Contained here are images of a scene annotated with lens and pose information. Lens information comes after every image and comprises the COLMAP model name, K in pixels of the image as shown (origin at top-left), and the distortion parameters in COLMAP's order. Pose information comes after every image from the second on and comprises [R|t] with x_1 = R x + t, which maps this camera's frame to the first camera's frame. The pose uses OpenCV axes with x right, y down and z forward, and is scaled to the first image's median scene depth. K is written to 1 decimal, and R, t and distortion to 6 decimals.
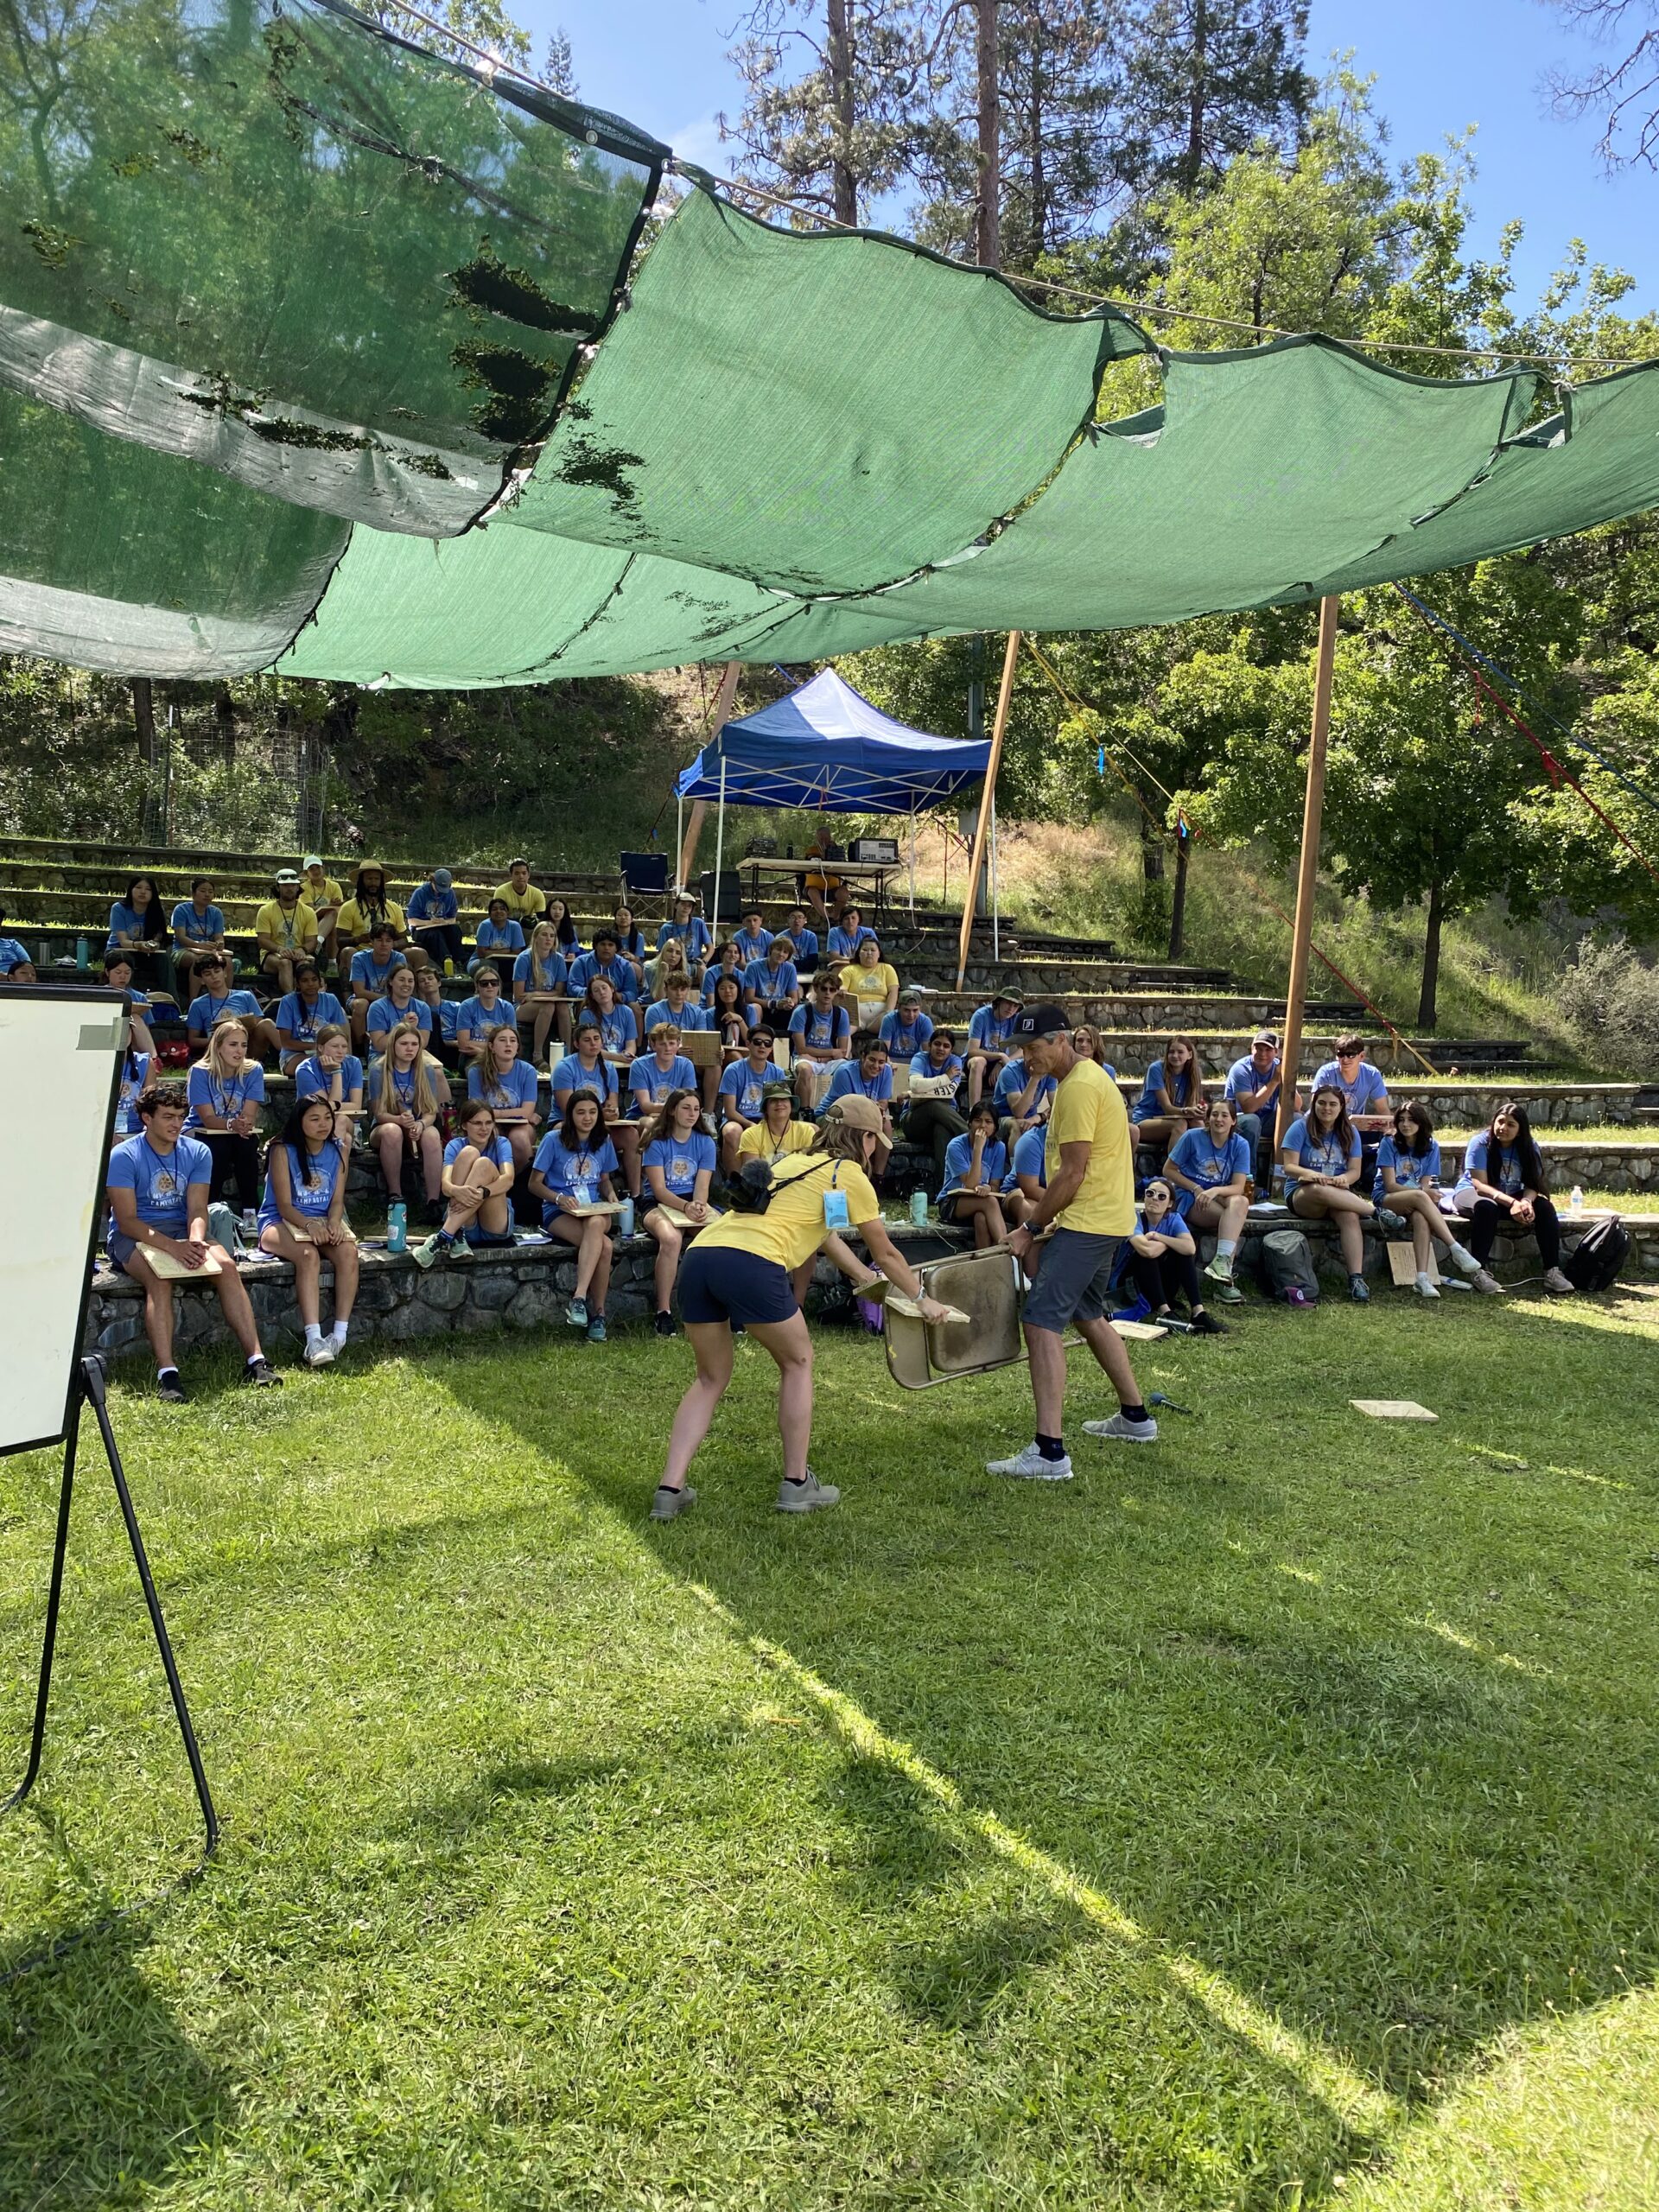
lens RADIAL K [[1694.0, 0, 823.3], [0, 1694.0, 1097.9], [0, 0, 1]] dist [0.022567, -0.020156]
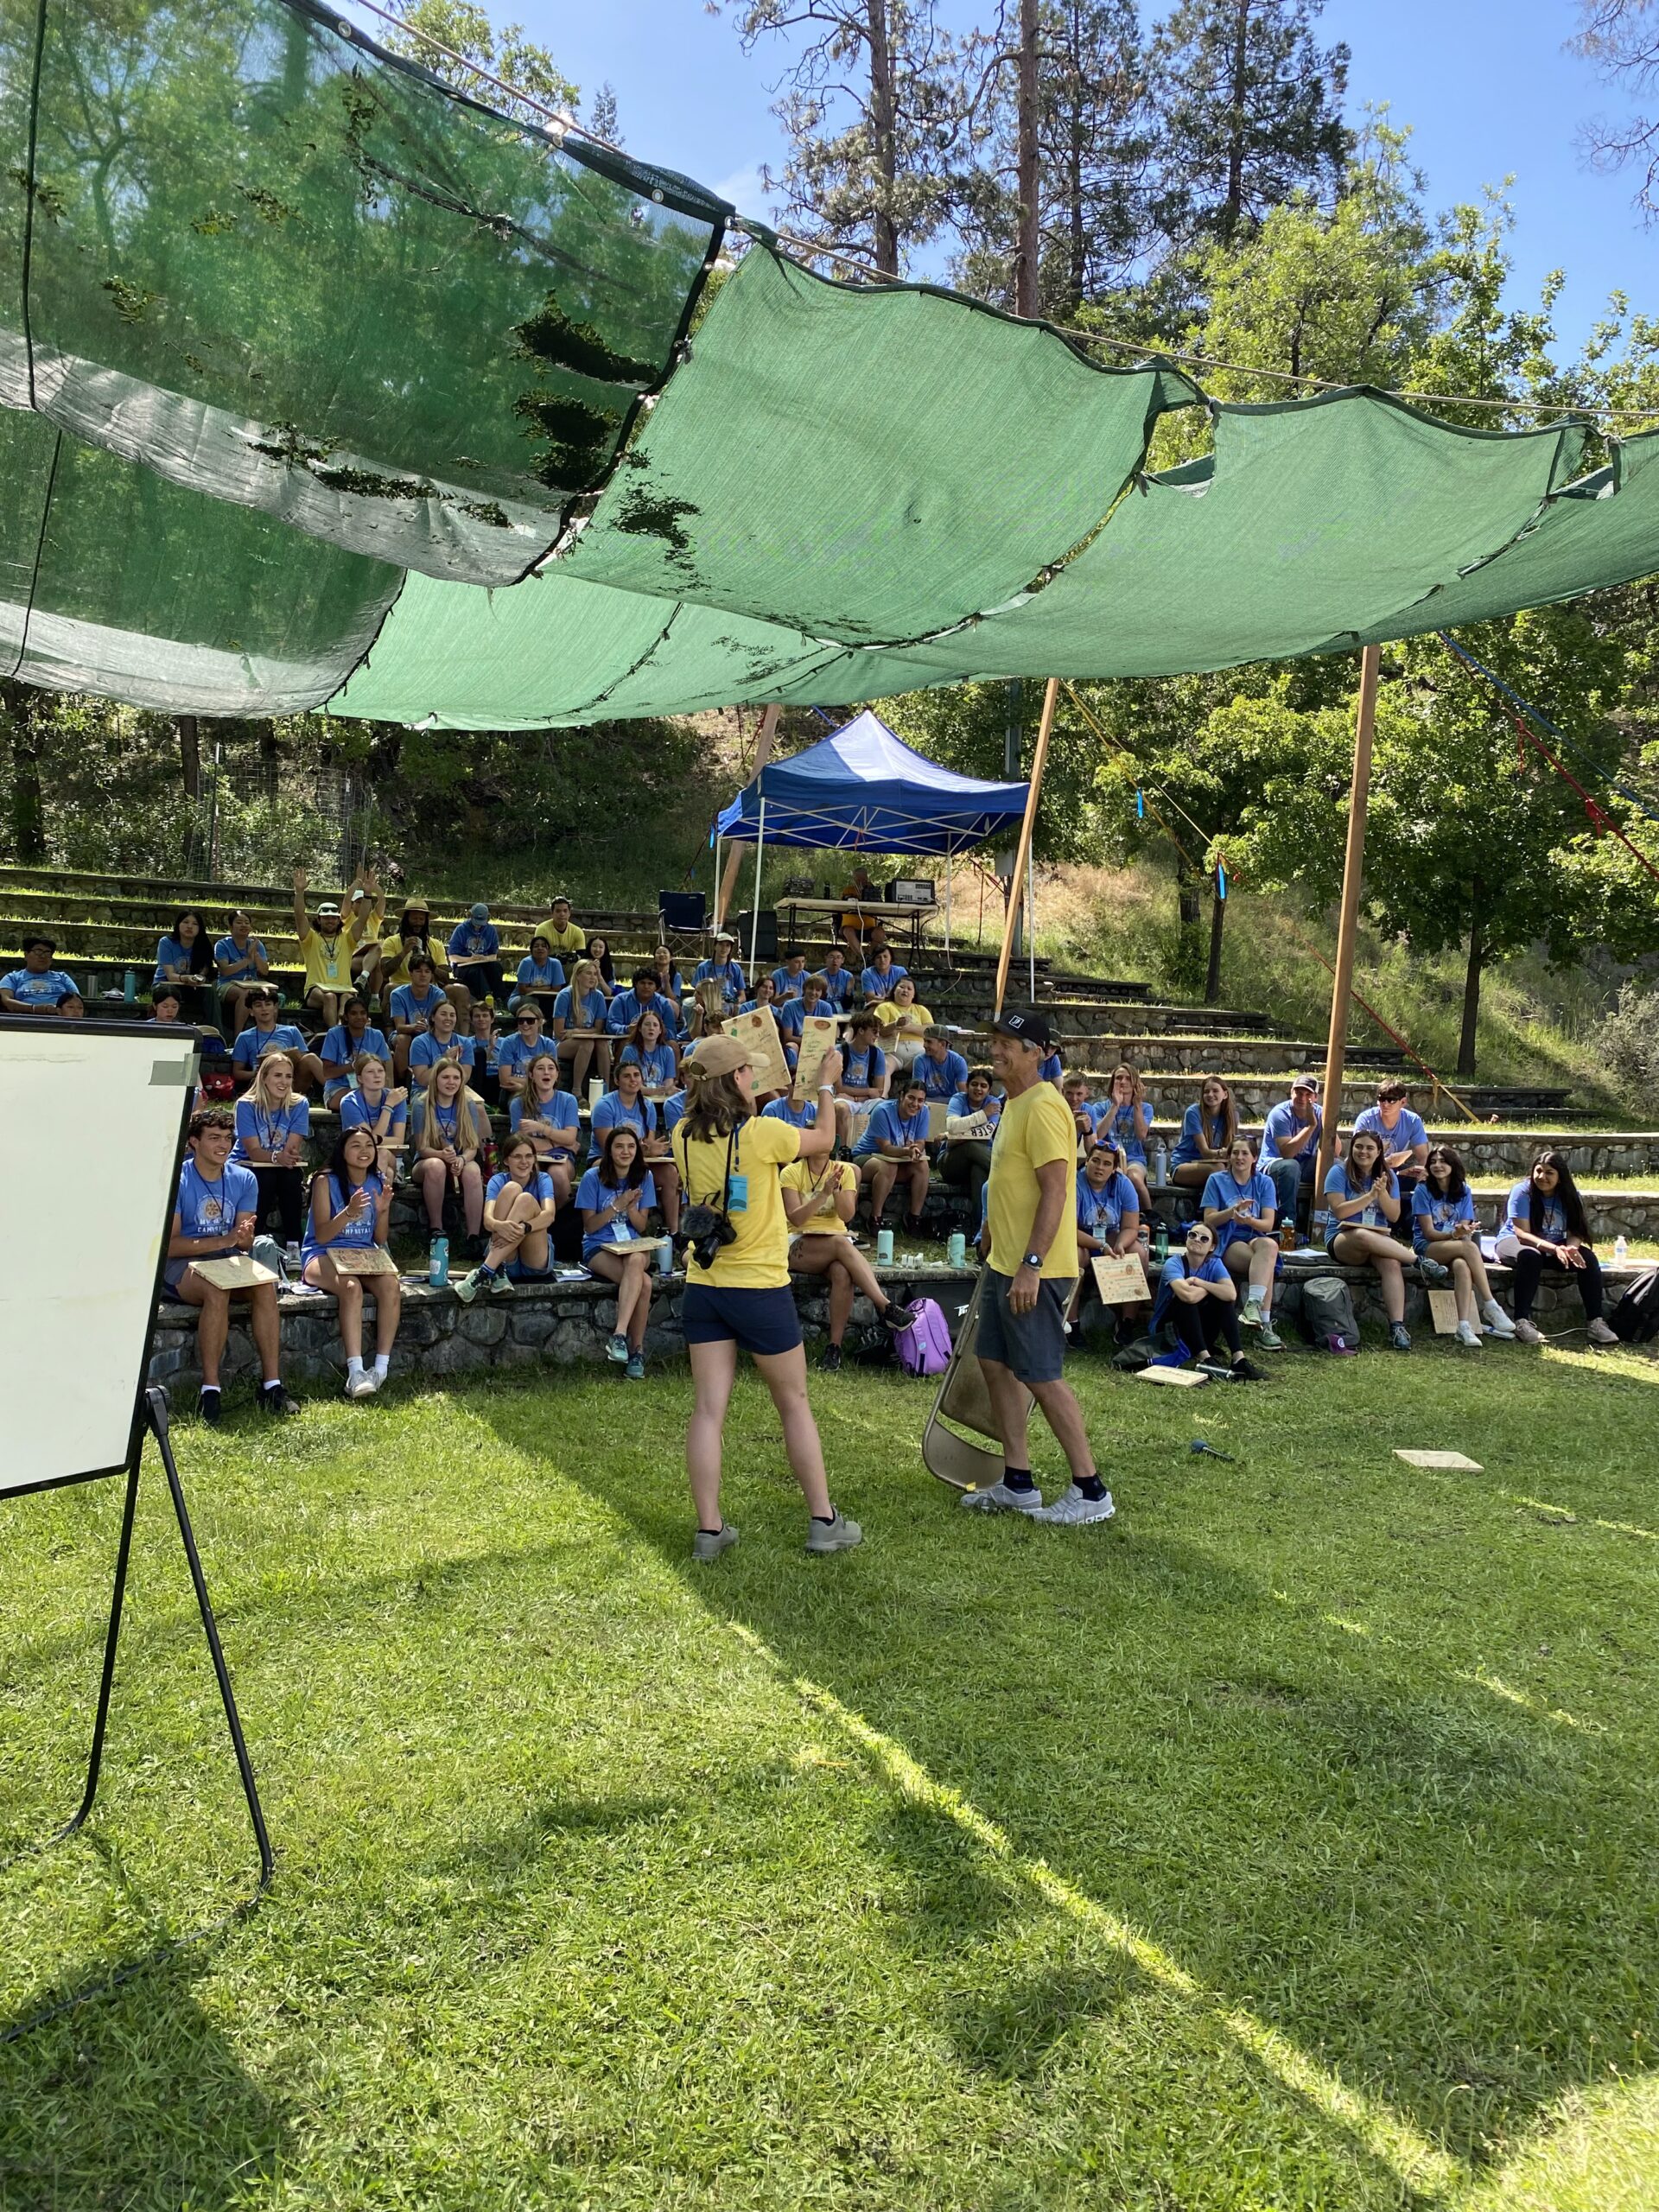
lens RADIAL K [[1694.0, 0, 818.2], [0, 1694.0, 1098.5], [0, 0, 1]] dist [0.022567, -0.020156]
pose [[0.999727, 0.011199, -0.020529, -0.006669], [-0.011658, 0.999682, -0.022371, -0.000801], [0.020272, 0.022604, 0.999539, -0.003248]]
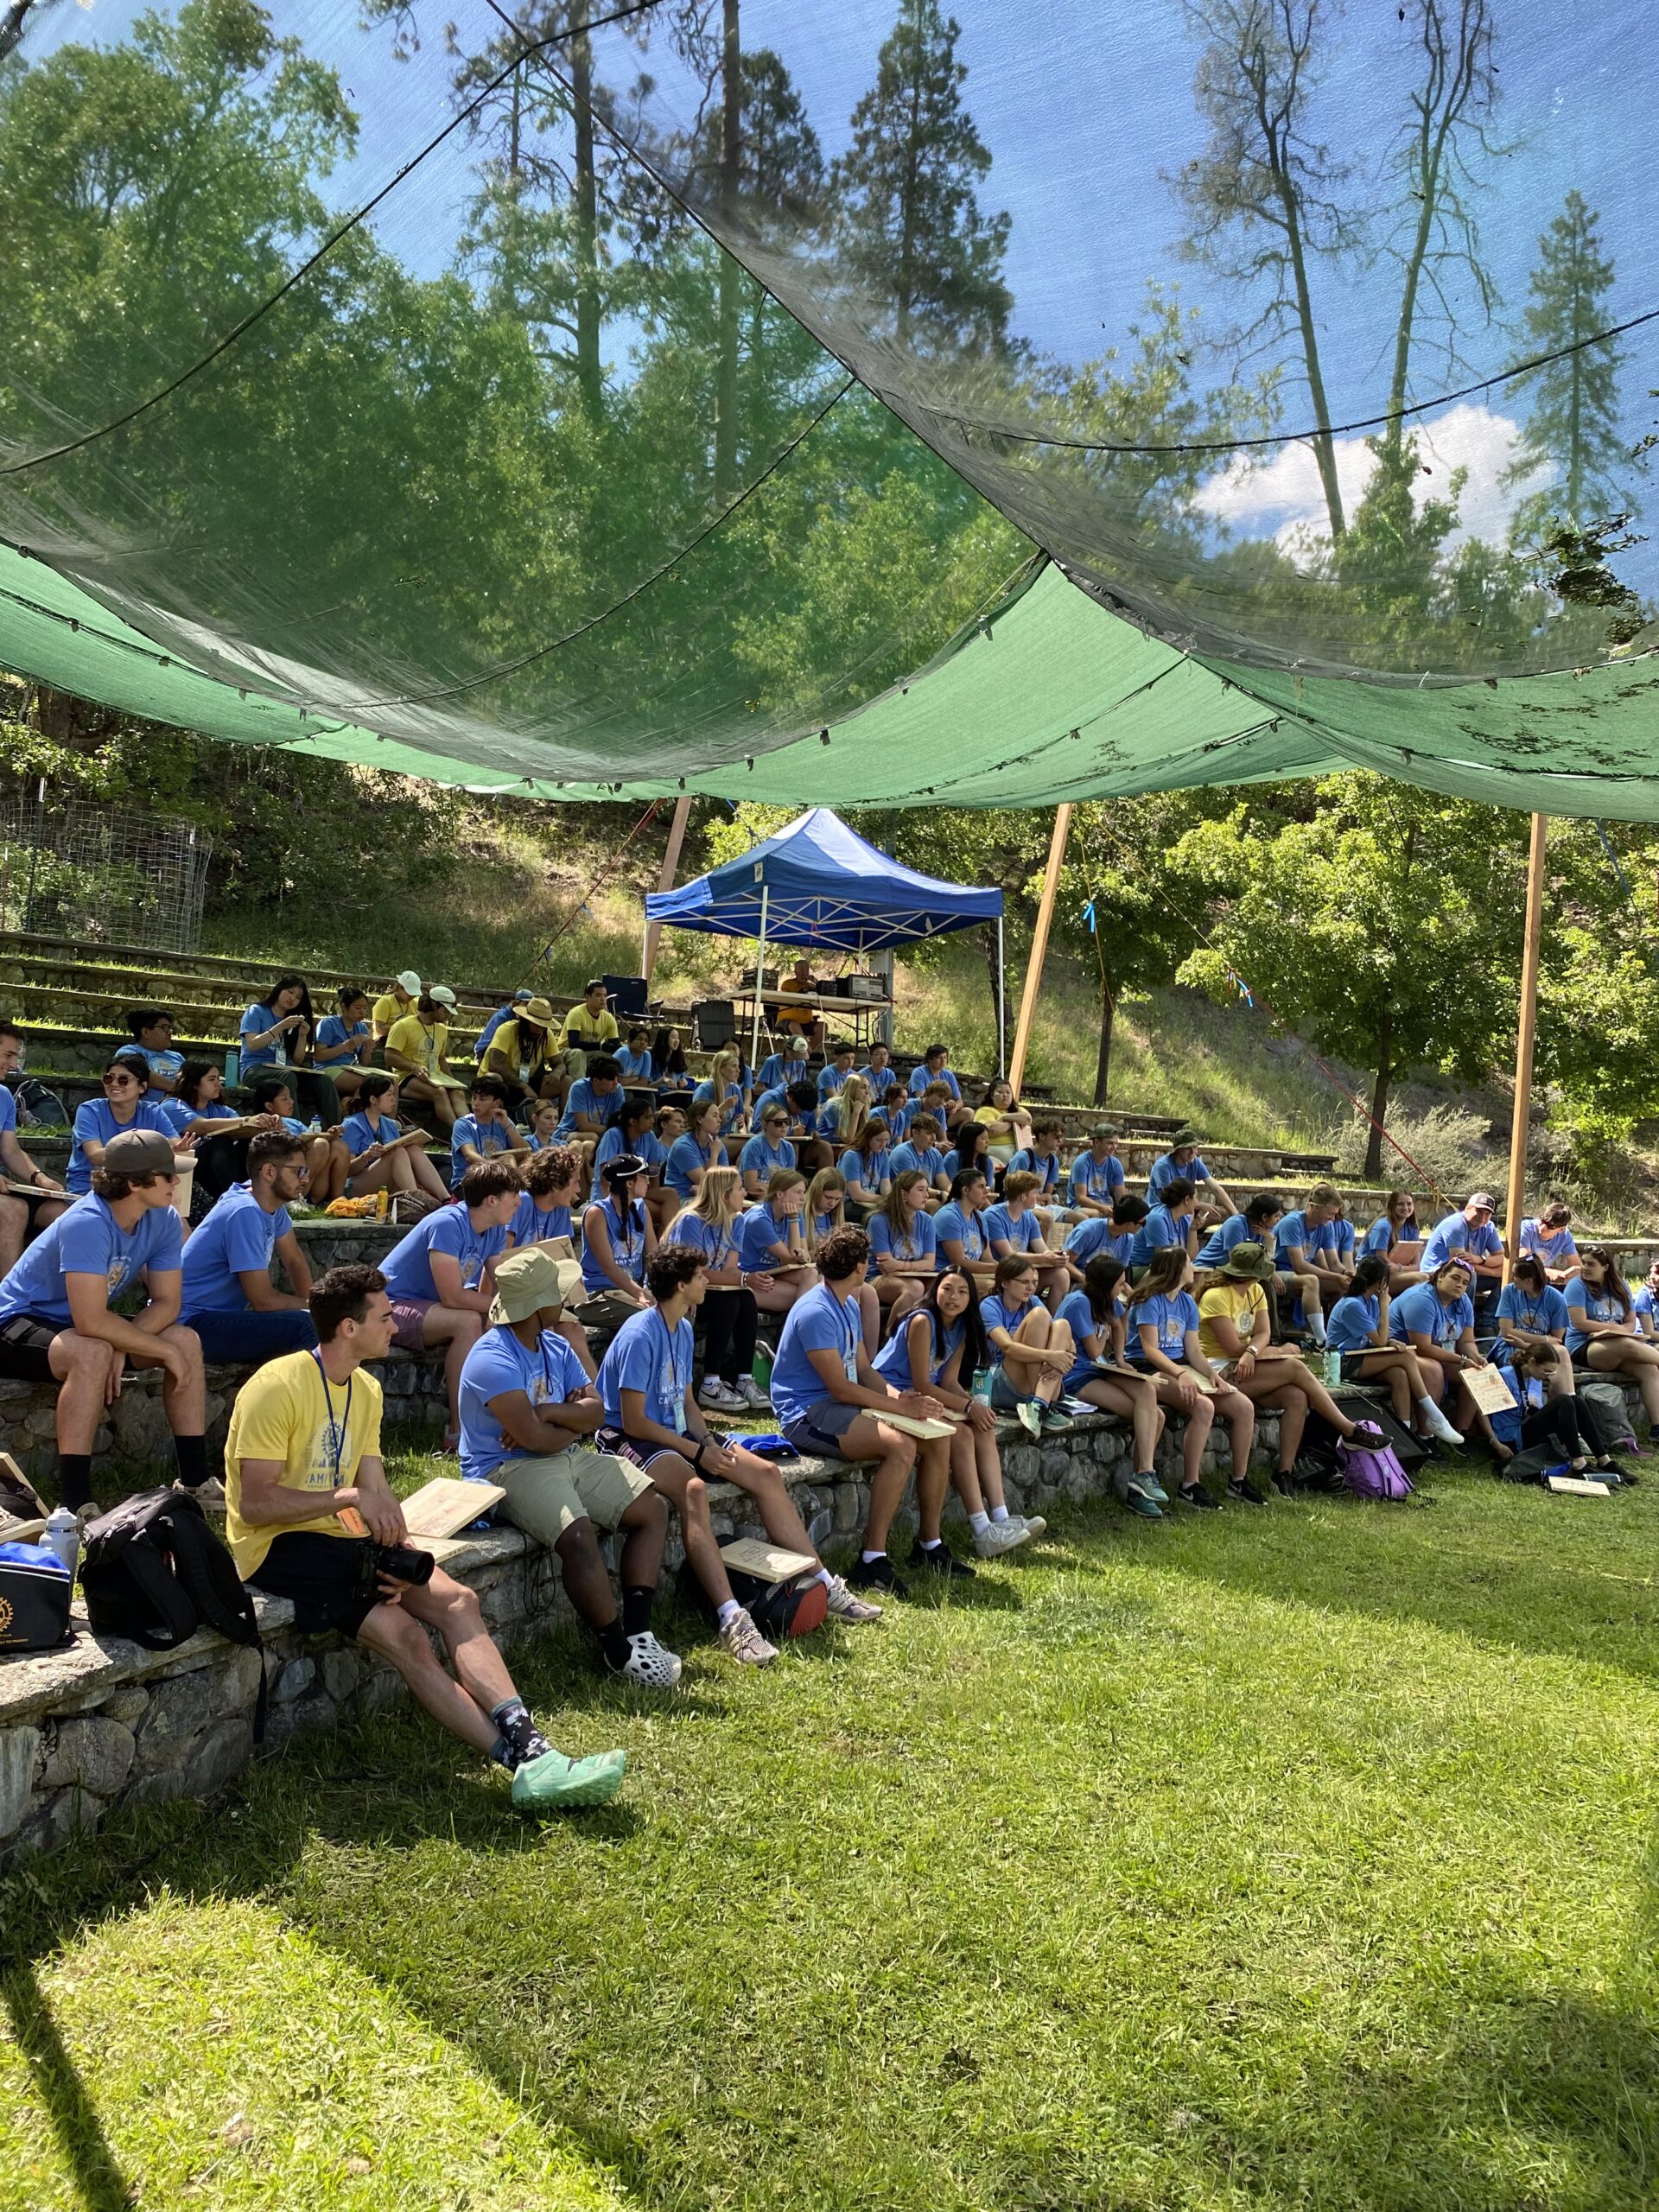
lens RADIAL K [[1694.0, 0, 834.9], [0, 1694.0, 1111.4], [0, 0, 1]] dist [0.022567, -0.020156]
pose [[0.958622, 0.034003, 0.282645, -0.590053], [-0.015721, 0.997649, -0.066700, -0.016045], [-0.284248, 0.059496, 0.956903, 0.129969]]
